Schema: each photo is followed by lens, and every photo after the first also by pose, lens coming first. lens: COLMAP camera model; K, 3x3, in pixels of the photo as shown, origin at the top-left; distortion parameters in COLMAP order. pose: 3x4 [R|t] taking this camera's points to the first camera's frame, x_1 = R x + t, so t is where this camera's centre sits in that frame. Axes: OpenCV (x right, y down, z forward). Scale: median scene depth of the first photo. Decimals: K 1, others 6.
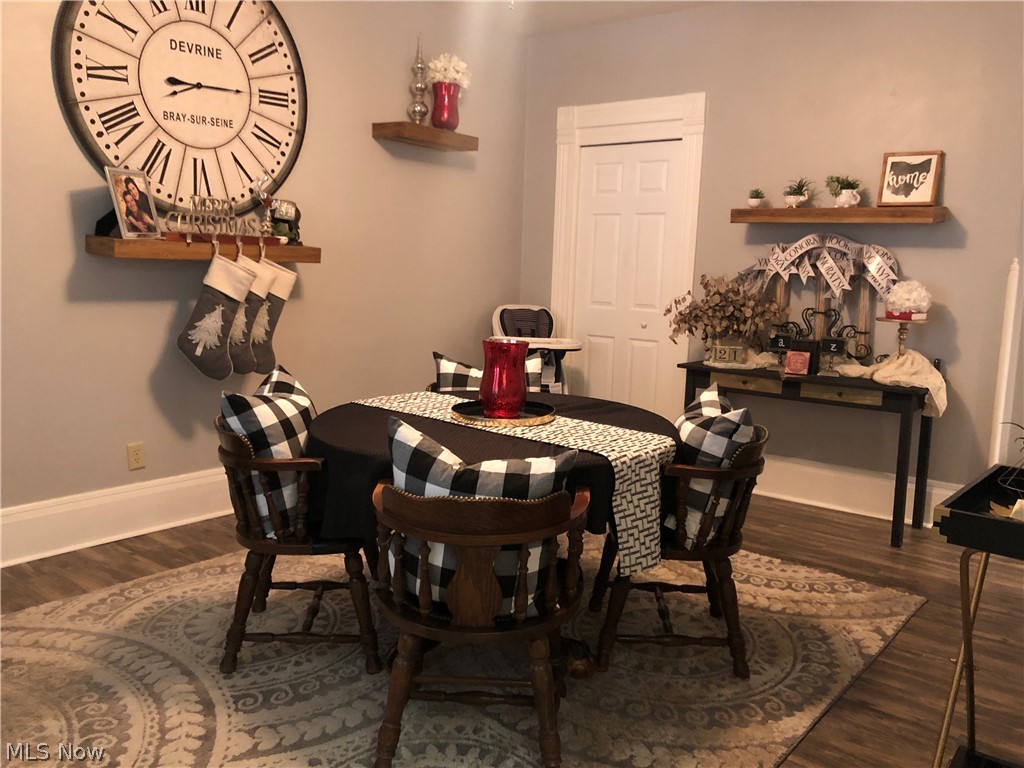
lens RADIAL K [[840.6, 0, 509.9], [0, 840.6, 389.1], [0, 0, 1]] dist [0.047878, -0.055917]
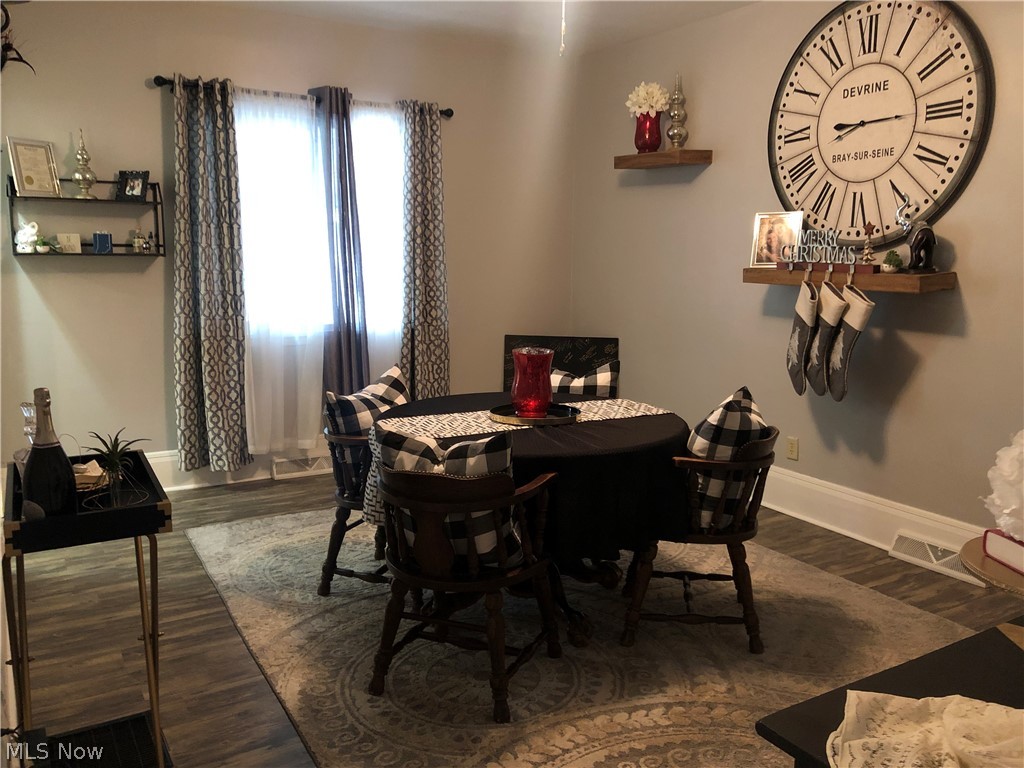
lens RADIAL K [[840.6, 0, 512.1], [0, 840.6, 378.3], [0, 0, 1]] dist [0.047878, -0.055917]
pose [[-0.359768, 0.120056, -0.925286, 0.791843], [-0.163078, 0.968332, 0.189049, -0.176477], [0.918680, 0.218908, -0.328796, 1.000603]]
